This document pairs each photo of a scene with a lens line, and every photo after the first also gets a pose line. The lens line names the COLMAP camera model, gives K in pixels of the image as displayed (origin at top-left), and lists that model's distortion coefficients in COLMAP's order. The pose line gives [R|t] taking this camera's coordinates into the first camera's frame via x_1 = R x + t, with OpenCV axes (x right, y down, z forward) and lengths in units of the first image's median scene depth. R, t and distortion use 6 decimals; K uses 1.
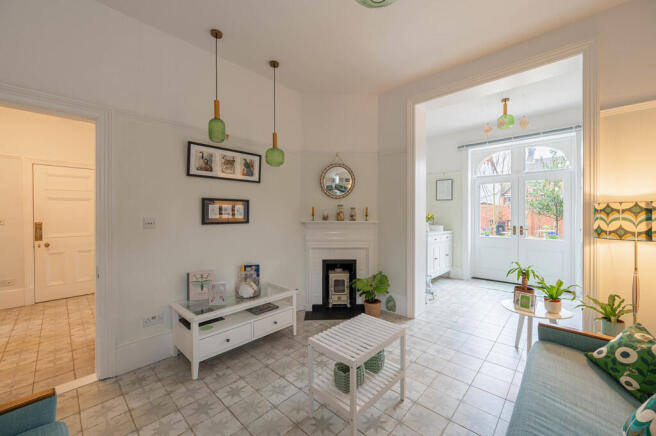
lens RADIAL K [[257.6, 0, 328.3], [0, 257.6, 218.2], [0, 0, 1]] dist [0.004515, 0.000057]
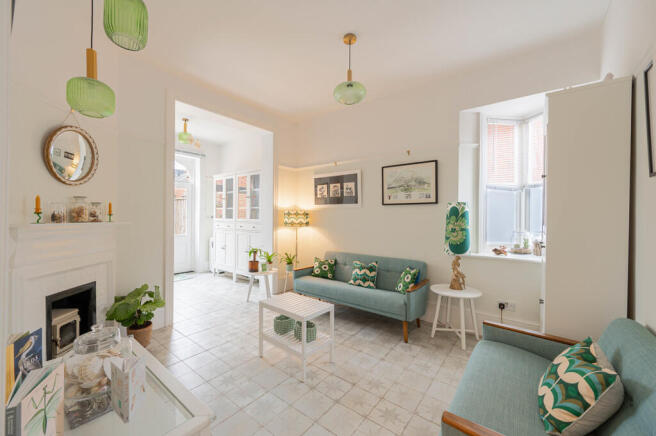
lens RADIAL K [[257.6, 0, 329.0], [0, 257.6, 216.9], [0, 0, 1]] dist [0.004515, 0.000057]
pose [[-0.074258, 0.001732, 0.997238, -0.665830], [0.006344, 0.999979, -0.001264, 0.000708], [-0.997219, 0.006233, -0.074267, 0.503181]]
